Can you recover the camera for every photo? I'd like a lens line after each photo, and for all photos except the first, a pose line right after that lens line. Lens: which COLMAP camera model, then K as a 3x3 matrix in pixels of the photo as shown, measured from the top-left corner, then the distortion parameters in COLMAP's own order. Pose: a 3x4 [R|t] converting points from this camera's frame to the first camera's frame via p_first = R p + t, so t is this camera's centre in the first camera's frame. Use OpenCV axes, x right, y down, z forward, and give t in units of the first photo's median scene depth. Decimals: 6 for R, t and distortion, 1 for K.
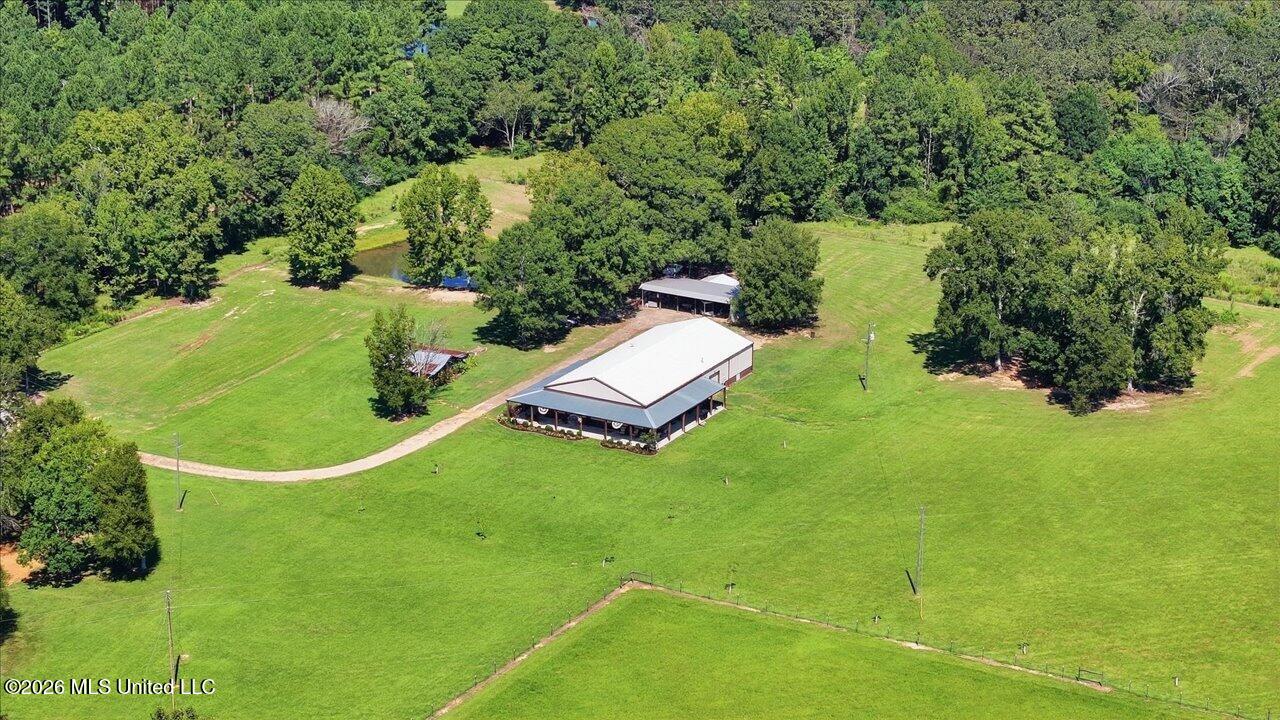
lens RADIAL K [[2548.7, 0, 635.2], [0, 2548.7, 369.7], [0, 0, 1]] dist [-0.148963, 0.000000]
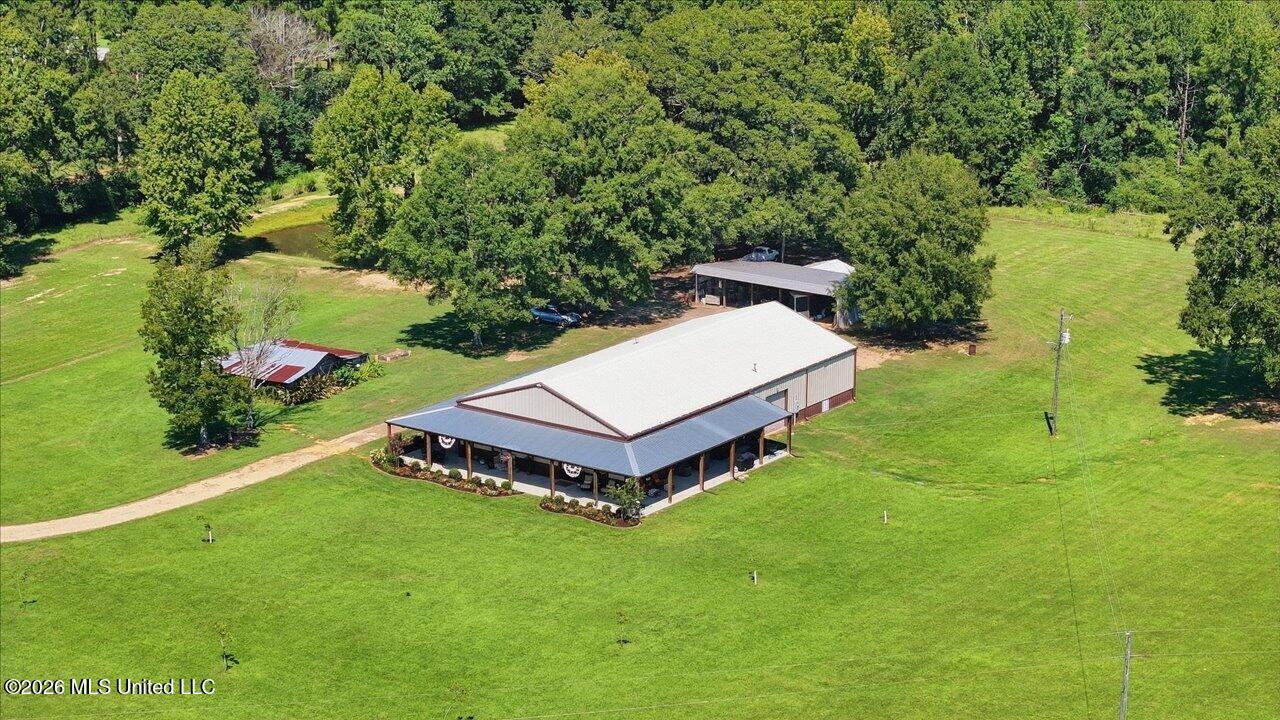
lens RADIAL K [[2548.7, 0, 642.2], [0, 2548.7, 364.0], [0, 0, 1]] dist [-0.148963, 0.000000]
pose [[0.994270, 0.029642, -0.102709, 0.057442], [-0.036119, 0.997436, -0.061783, 0.029822], [0.100614, 0.065139, 0.992791, 0.437486]]
